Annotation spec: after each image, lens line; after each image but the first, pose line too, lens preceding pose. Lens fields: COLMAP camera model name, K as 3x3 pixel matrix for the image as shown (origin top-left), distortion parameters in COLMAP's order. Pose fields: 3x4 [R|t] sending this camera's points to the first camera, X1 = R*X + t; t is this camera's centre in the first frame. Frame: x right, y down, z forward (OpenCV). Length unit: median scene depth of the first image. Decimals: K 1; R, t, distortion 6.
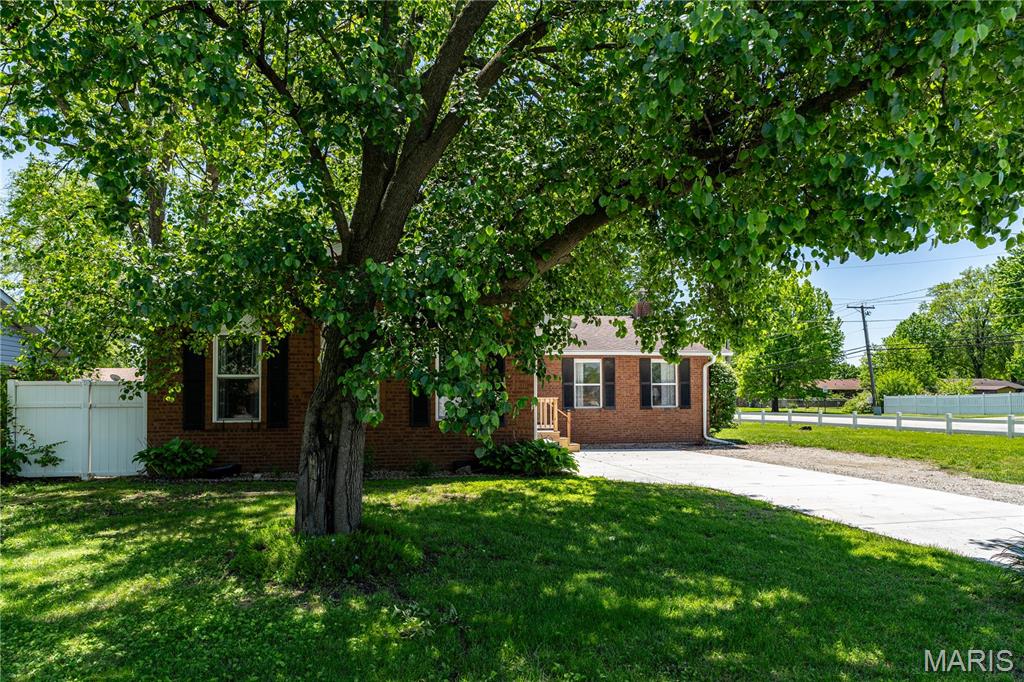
lens RADIAL K [[657.1, 0, 512.0], [0, 657.1, 341.0], [0, 0, 1]] dist [-0.002230, -0.000072]
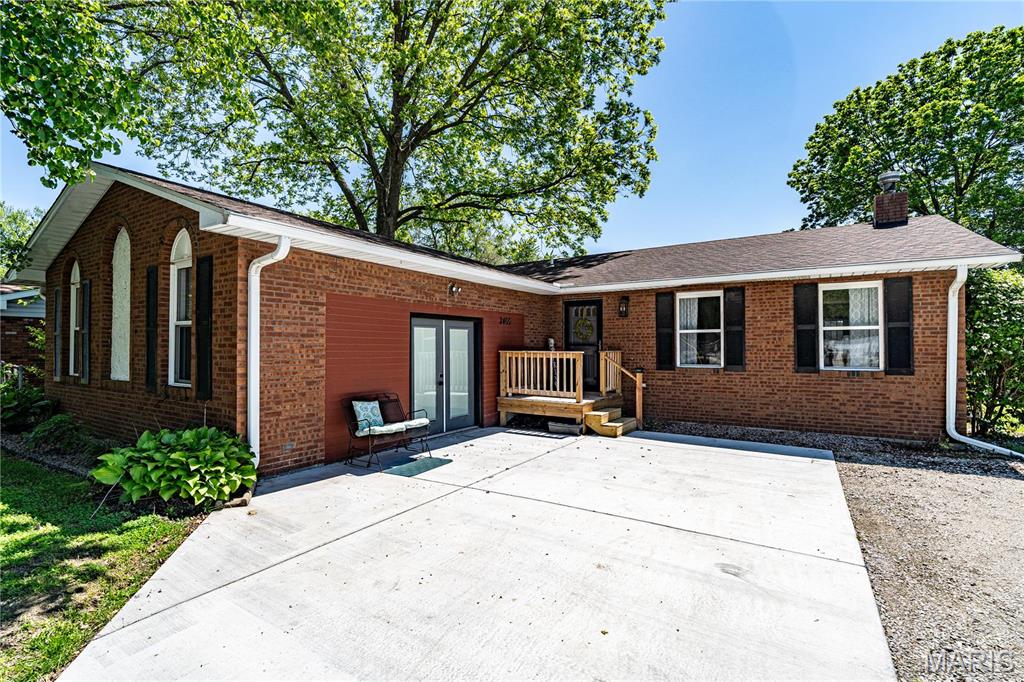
lens RADIAL K [[493.1, 0, 512.0], [0, 493.1, 341.0], [0, 0, 1]] dist [-0.005511, -0.001134]
pose [[0.720282, -0.003113, -0.693675, 0.317042], [0.057328, 0.996836, 0.055053, 0.038511], [0.691309, -0.079421, 0.718181, 0.521219]]
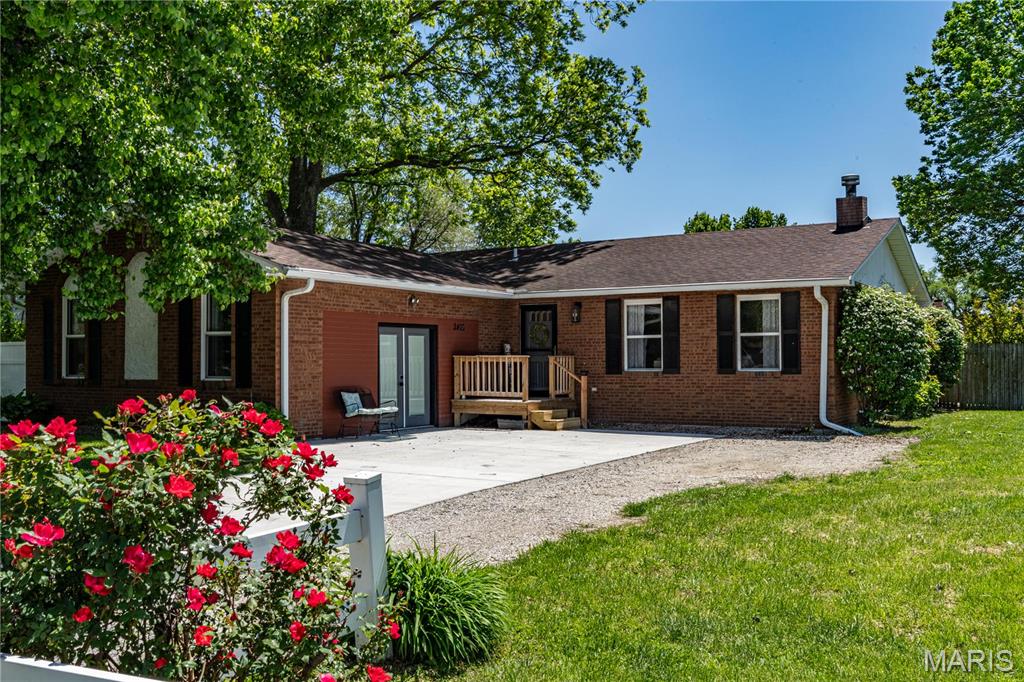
lens RADIAL K [[1024.8, 0, 512.0], [0, 1024.8, 341.0], [0, 0, 1]] dist [0.011621, 0.000268]
pose [[0.739007, -0.009820, -0.673626, 0.725865], [0.058382, 0.997066, 0.049514, 0.010258], [0.671164, -0.075919, 0.737412, 0.124945]]
